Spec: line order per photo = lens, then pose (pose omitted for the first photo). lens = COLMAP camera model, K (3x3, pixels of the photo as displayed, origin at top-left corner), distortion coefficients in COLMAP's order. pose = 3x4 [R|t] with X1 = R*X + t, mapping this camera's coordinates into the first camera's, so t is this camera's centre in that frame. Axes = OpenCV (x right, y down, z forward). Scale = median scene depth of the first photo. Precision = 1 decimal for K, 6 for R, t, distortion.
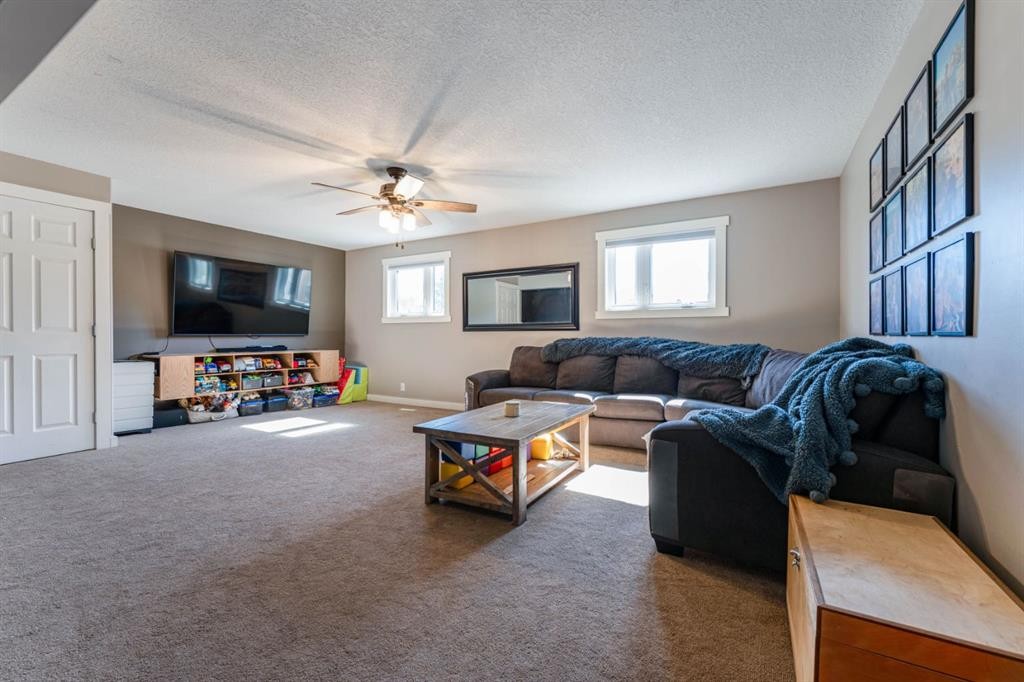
lens RADIAL K [[416.0, 0, 509.9], [0, 416.0, 337.0], [0, 0, 1]] dist [-0.000714, 0.000742]
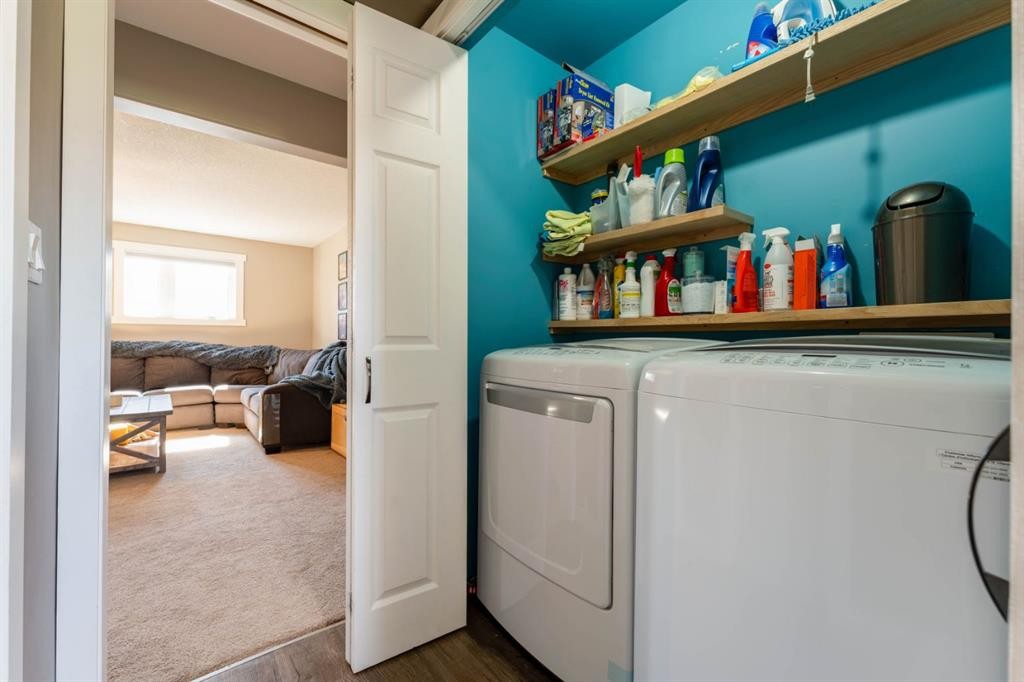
lens RADIAL K [[416.0, 0, 509.9], [0, 416.0, 337.0], [0, 0, 1]] dist [-0.000714, 0.000742]
pose [[0.341208, 0.008882, 0.939946, -0.494497], [-0.000351, 0.999956, -0.009322, 0.000129], [-0.939988, 0.002851, 0.341197, -0.325060]]
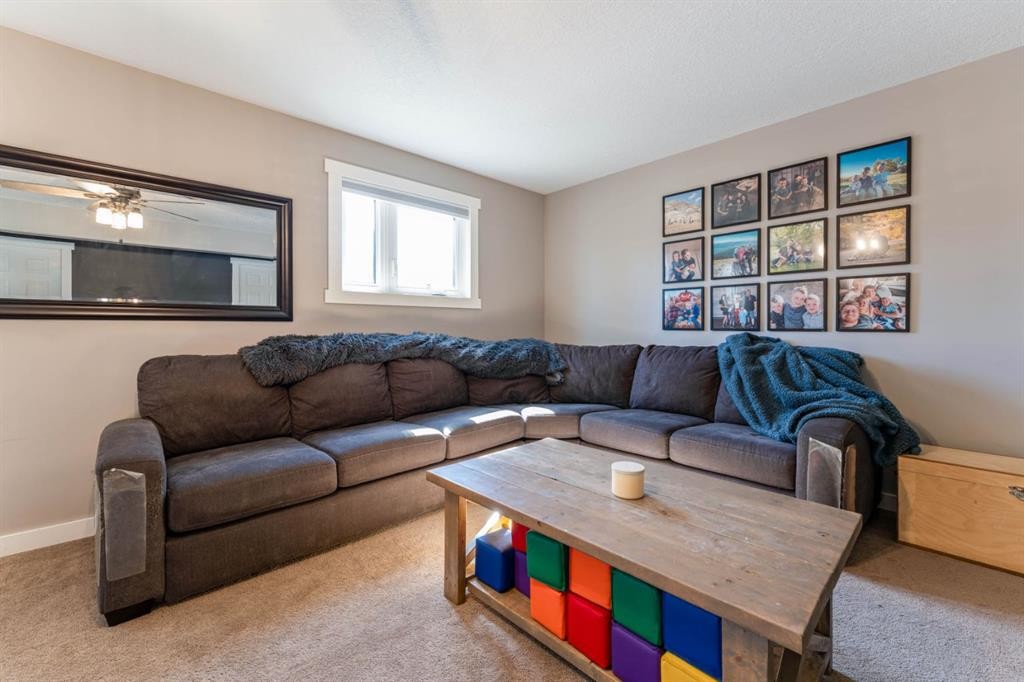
lens RADIAL K [[416.0, 0, 509.9], [0, 416.0, 337.0], [0, 0, 1]] dist [-0.000714, 0.000742]
pose [[0.298690, -0.019190, 0.954157, -0.334500], [0.002451, 0.999810, 0.019341, -0.006091], [-0.954347, -0.003438, 0.298680, 0.663993]]
